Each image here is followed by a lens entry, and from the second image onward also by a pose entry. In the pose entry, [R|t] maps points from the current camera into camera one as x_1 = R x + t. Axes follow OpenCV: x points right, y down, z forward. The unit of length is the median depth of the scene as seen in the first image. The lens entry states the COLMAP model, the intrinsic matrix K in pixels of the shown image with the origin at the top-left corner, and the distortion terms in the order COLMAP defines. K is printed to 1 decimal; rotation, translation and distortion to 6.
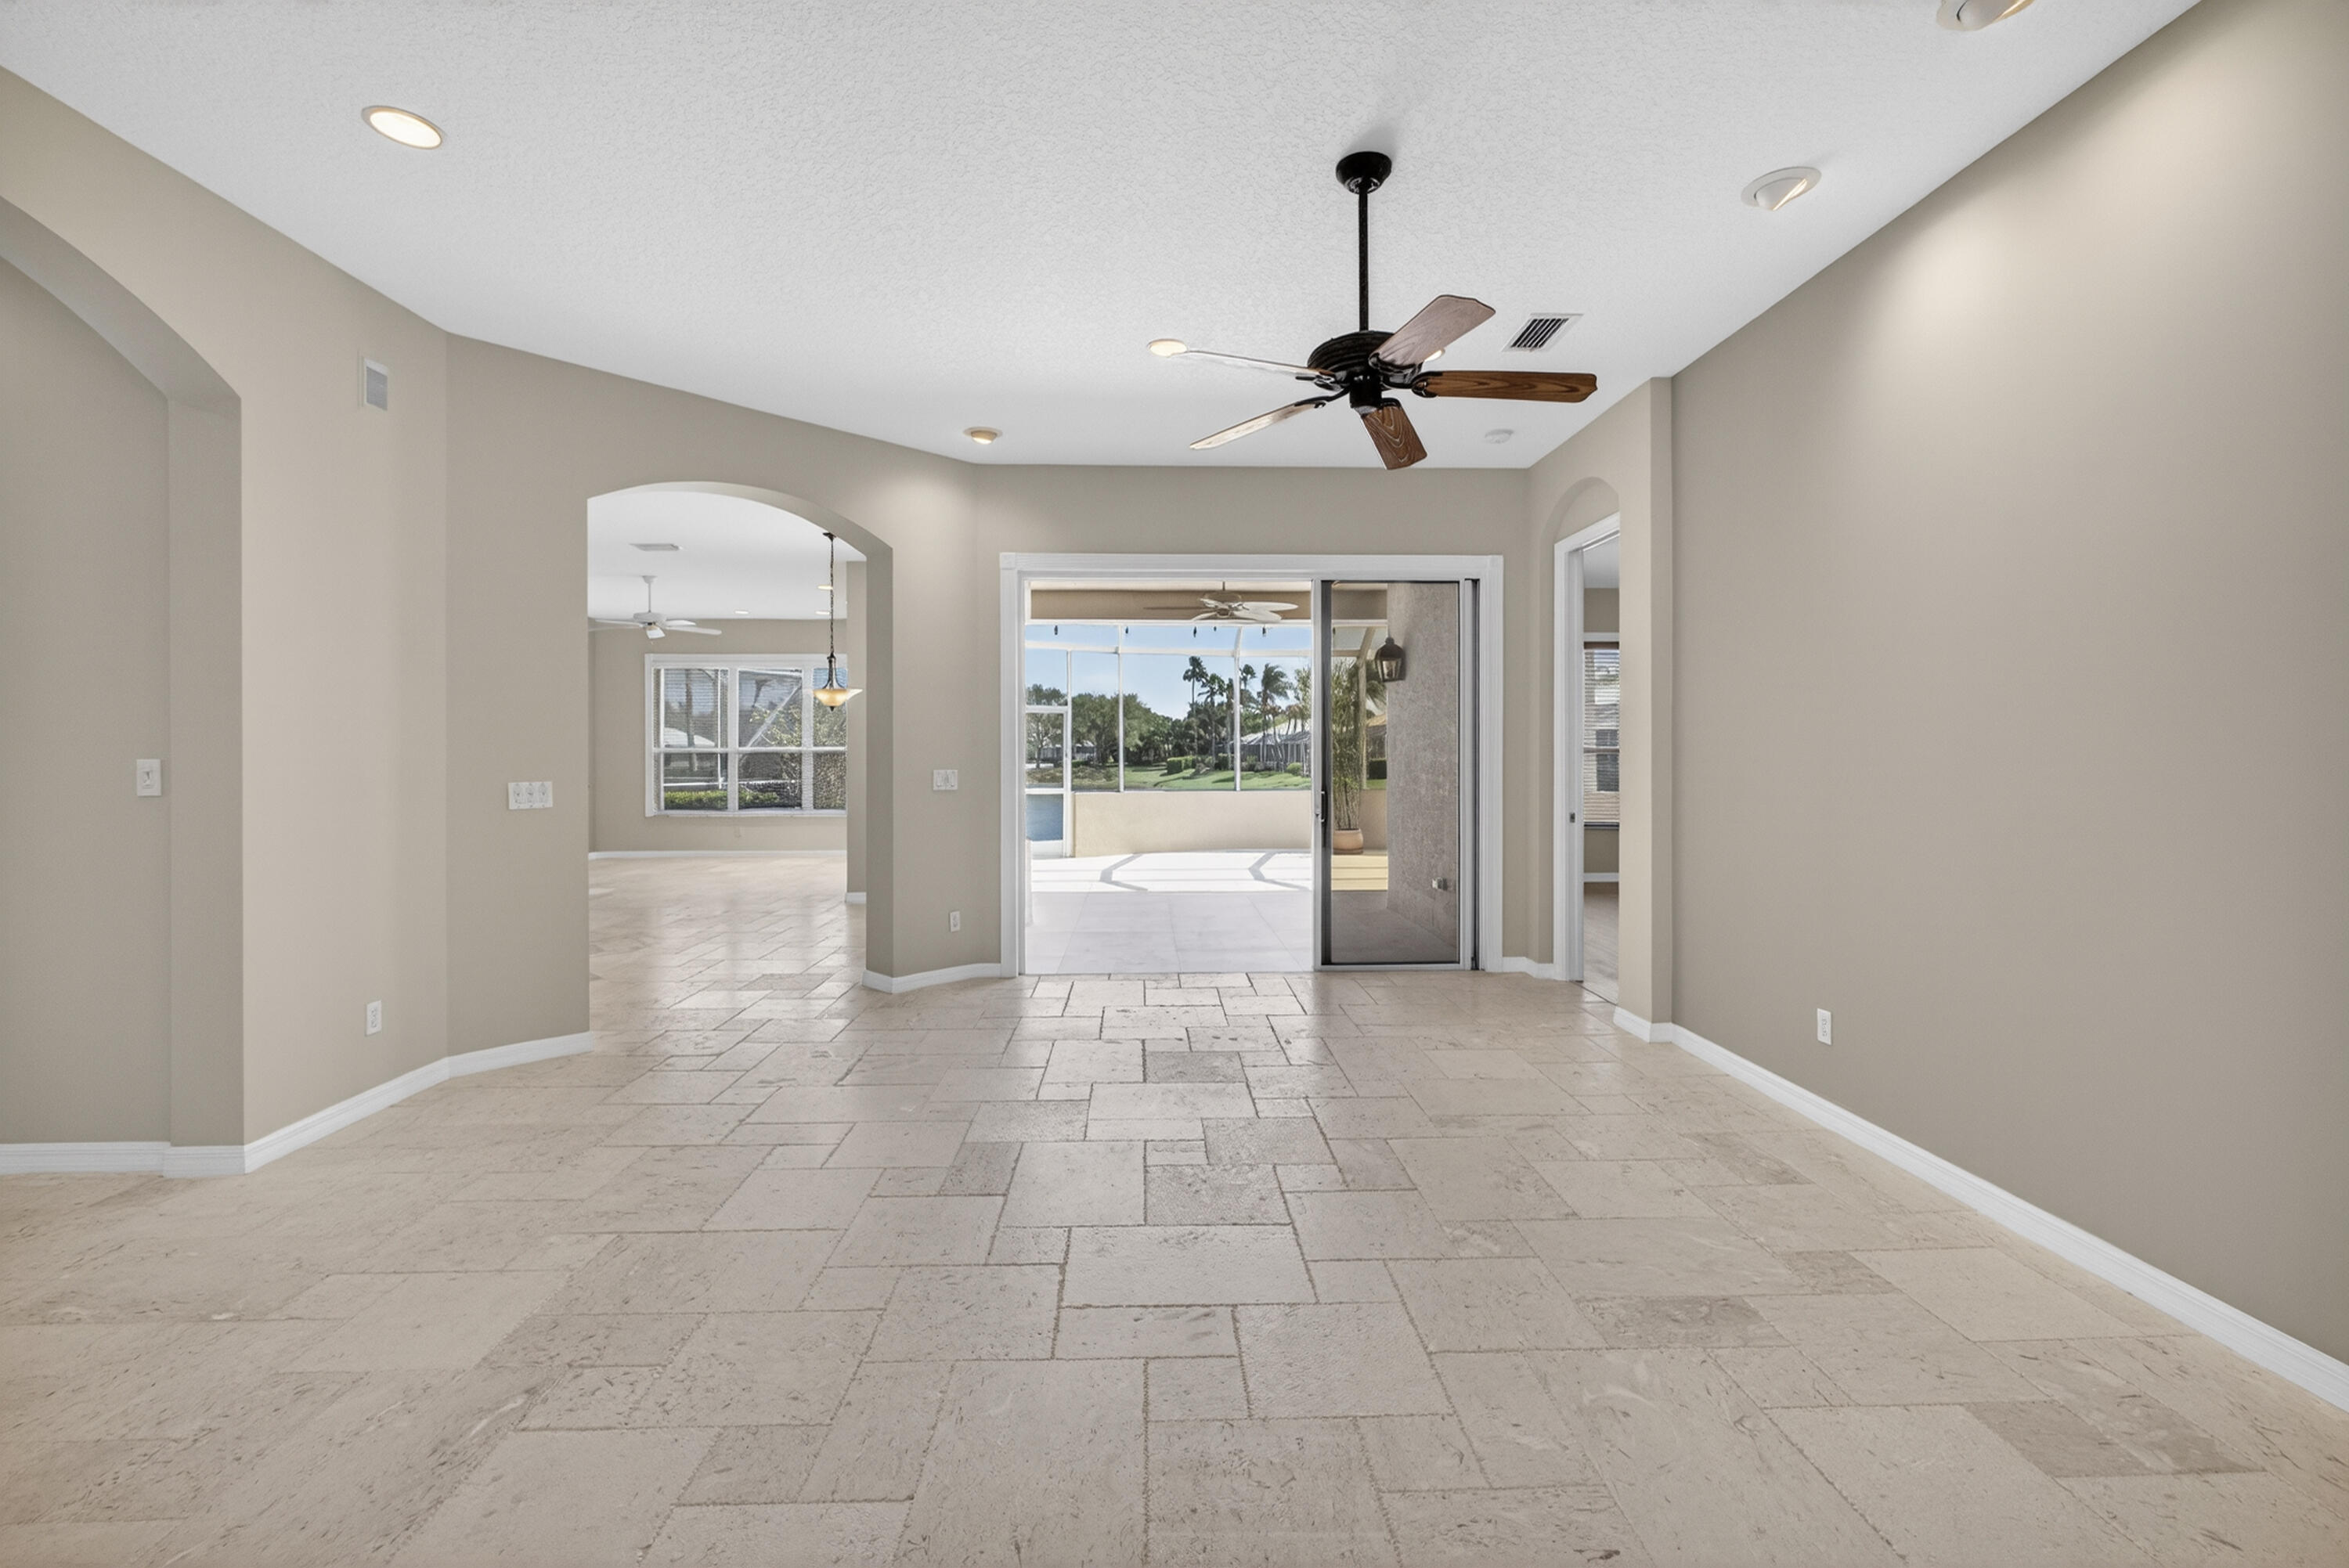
lens RADIAL K [[1005.5, 0, 1191.7], [0, 1005.5, 771.5], [0, 0, 1]] dist [-0.012193, 0.005426]
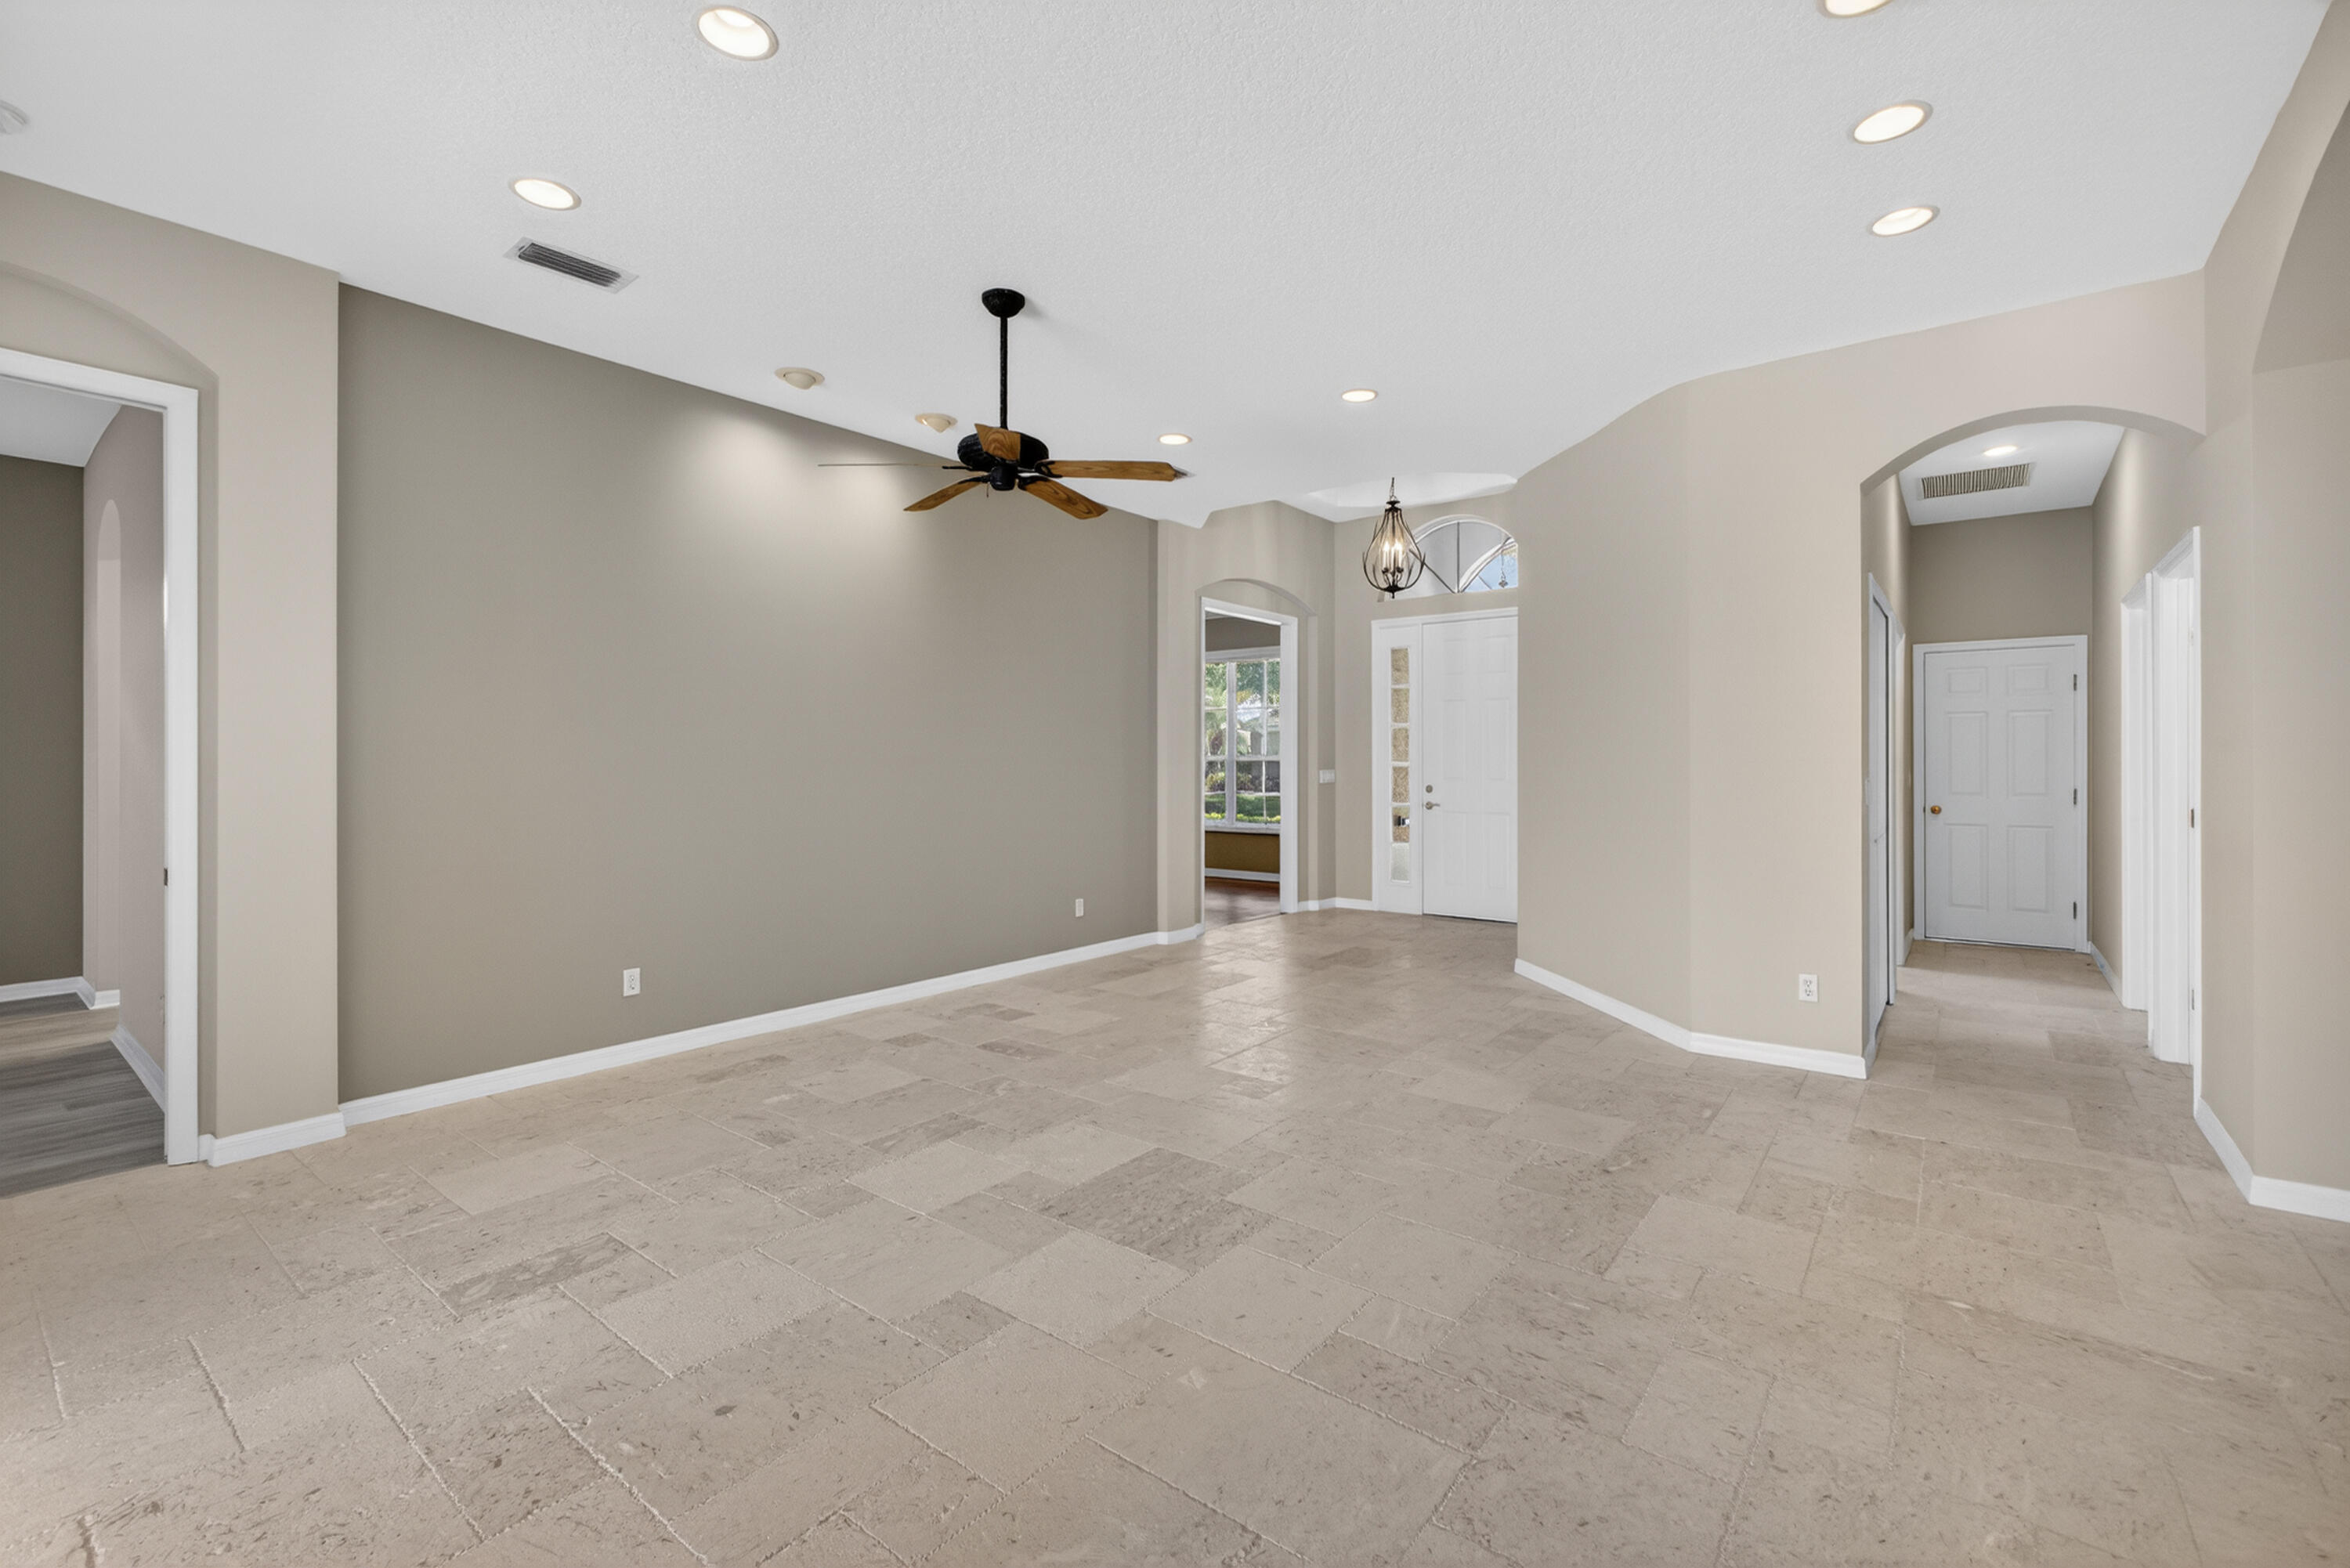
lens RADIAL K [[1006.0, 0, 1190.6], [0, 1006.0, 753.6], [0, 0, 1]] dist [-0.012193, 0.005426]
pose [[-0.768779, 0.003634, 0.639504, -0.383617], [0.012400, 0.999881, 0.009224, -0.014962], [-0.639394, 0.015021, -0.768732, 0.855326]]
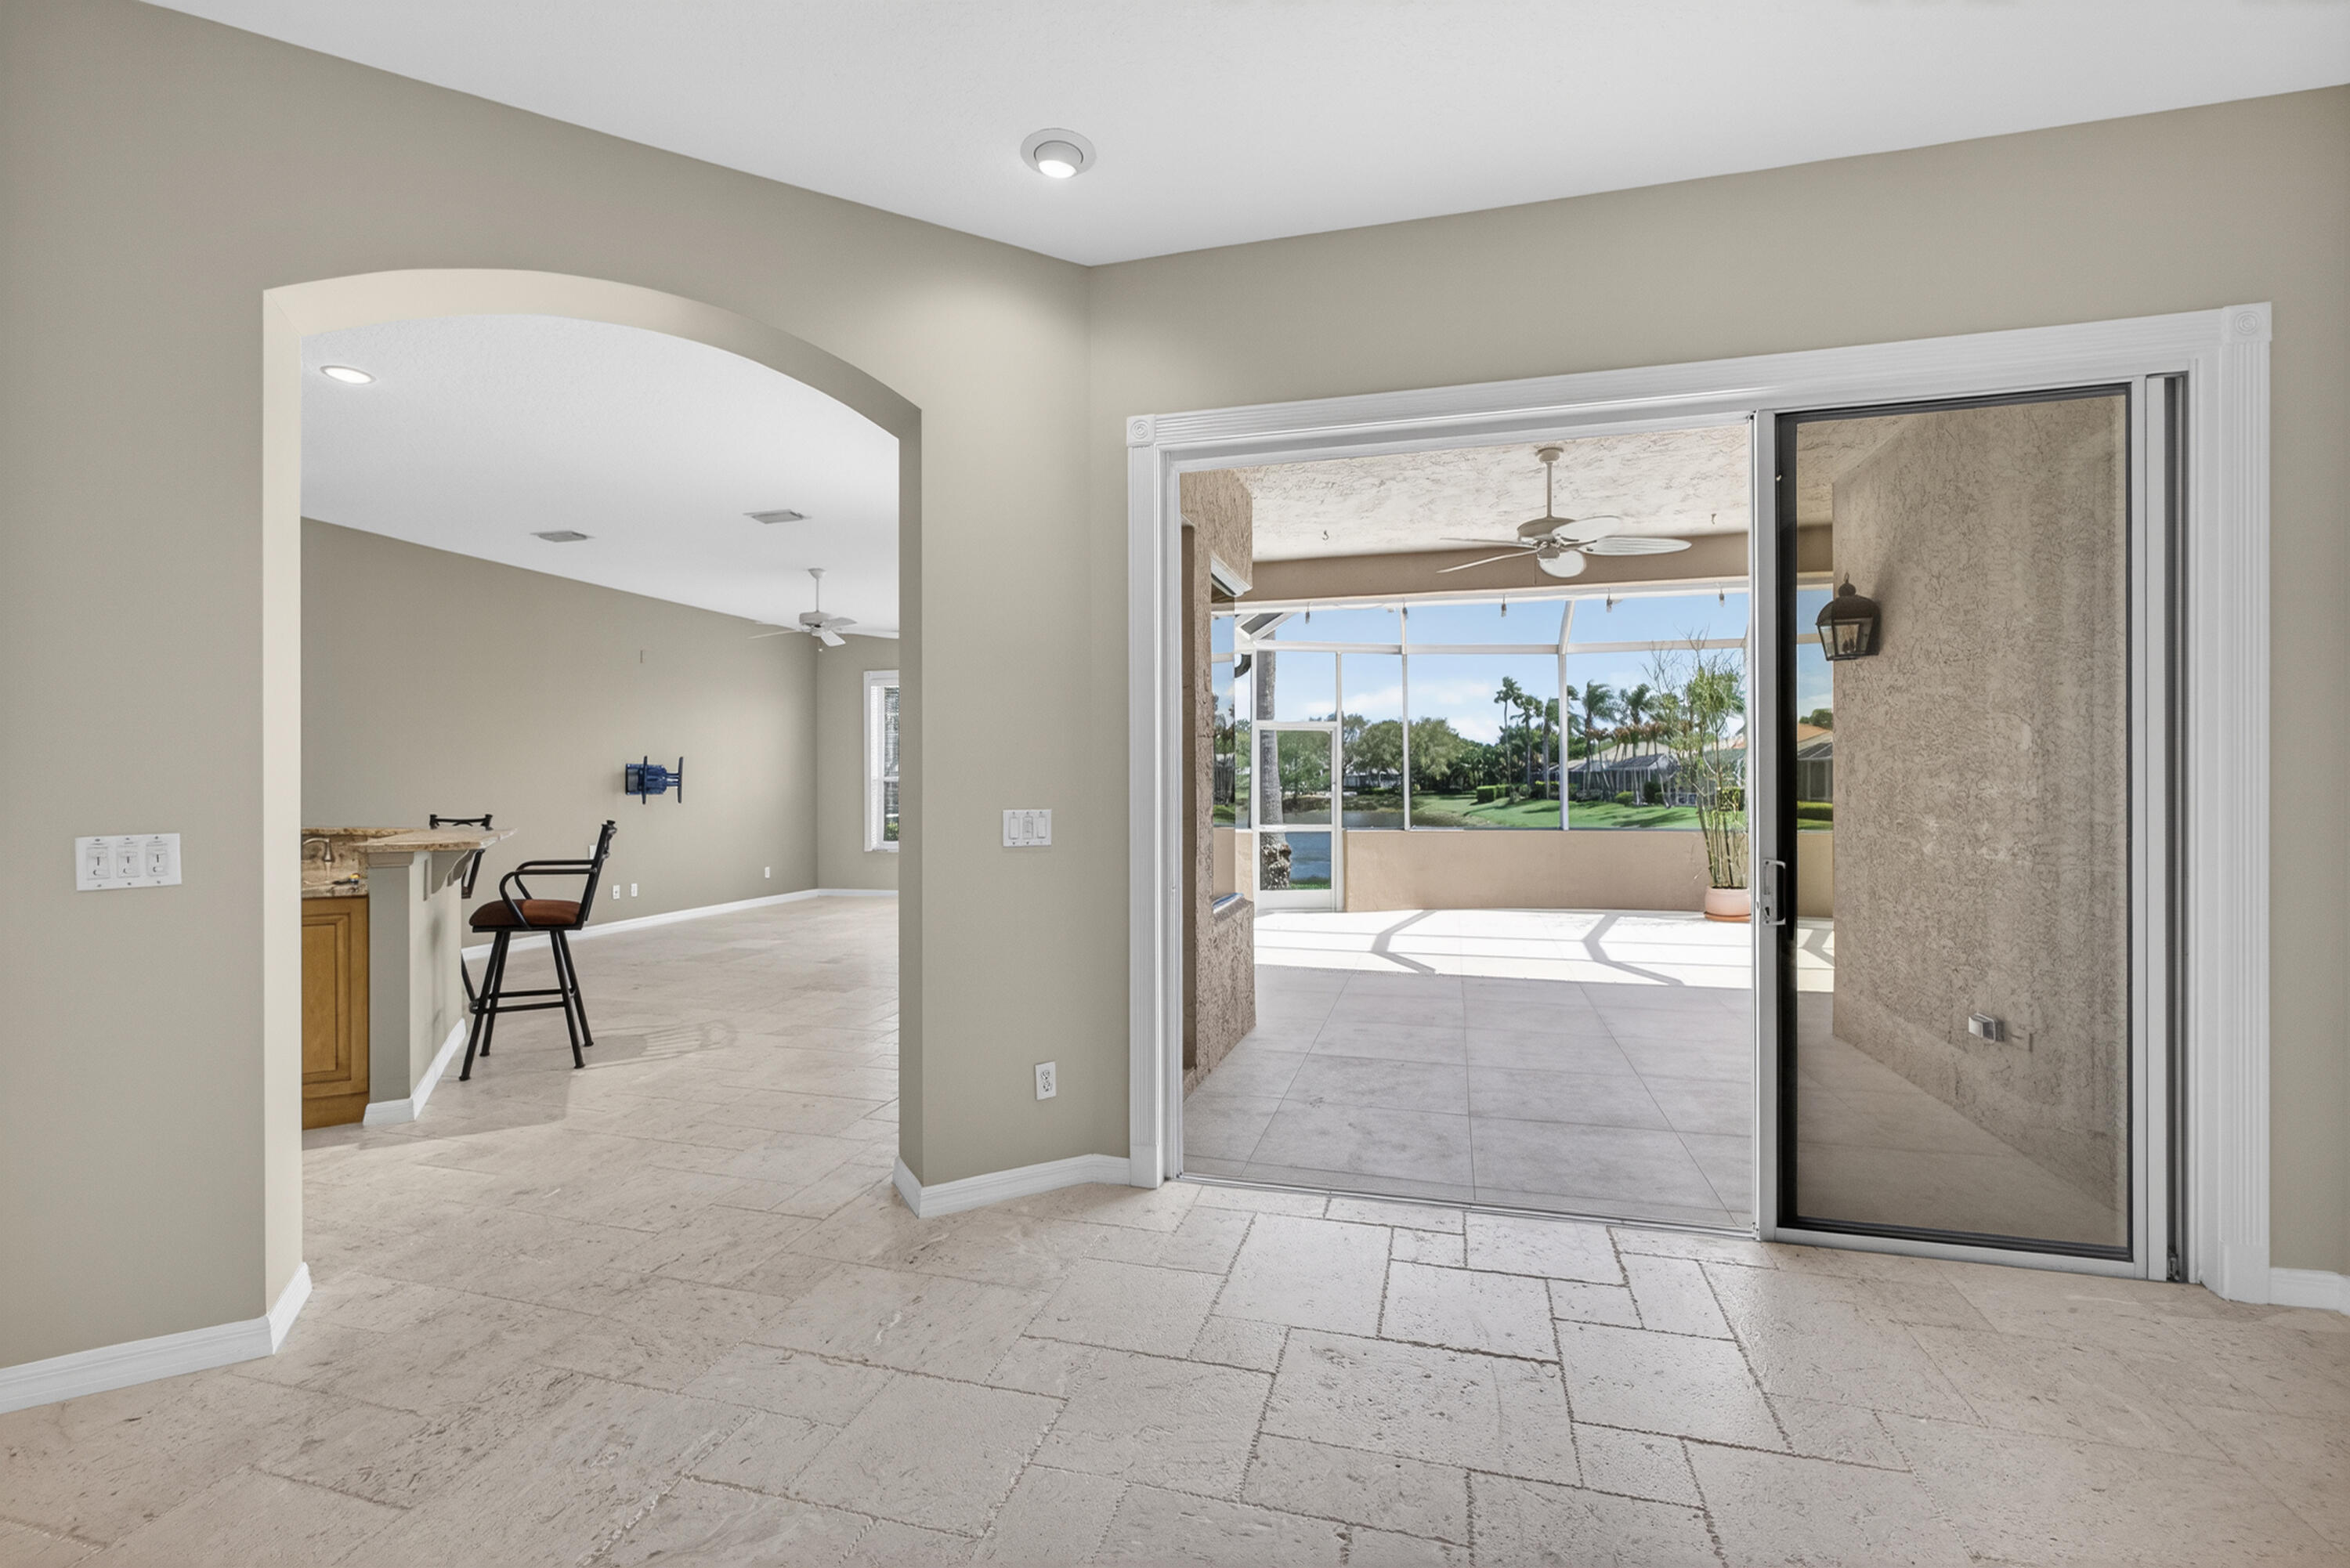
lens RADIAL K [[1006.0, 0, 1180.3], [0, 1006.0, 776.3], [0, 0, 1]] dist [-0.012193, 0.005426]
pose [[0.951489, -0.002139, -0.307675, 0.006818], [-0.004957, 0.999739, -0.022281, -0.007498], [0.307642, 0.022725, 0.951231, 0.459344]]
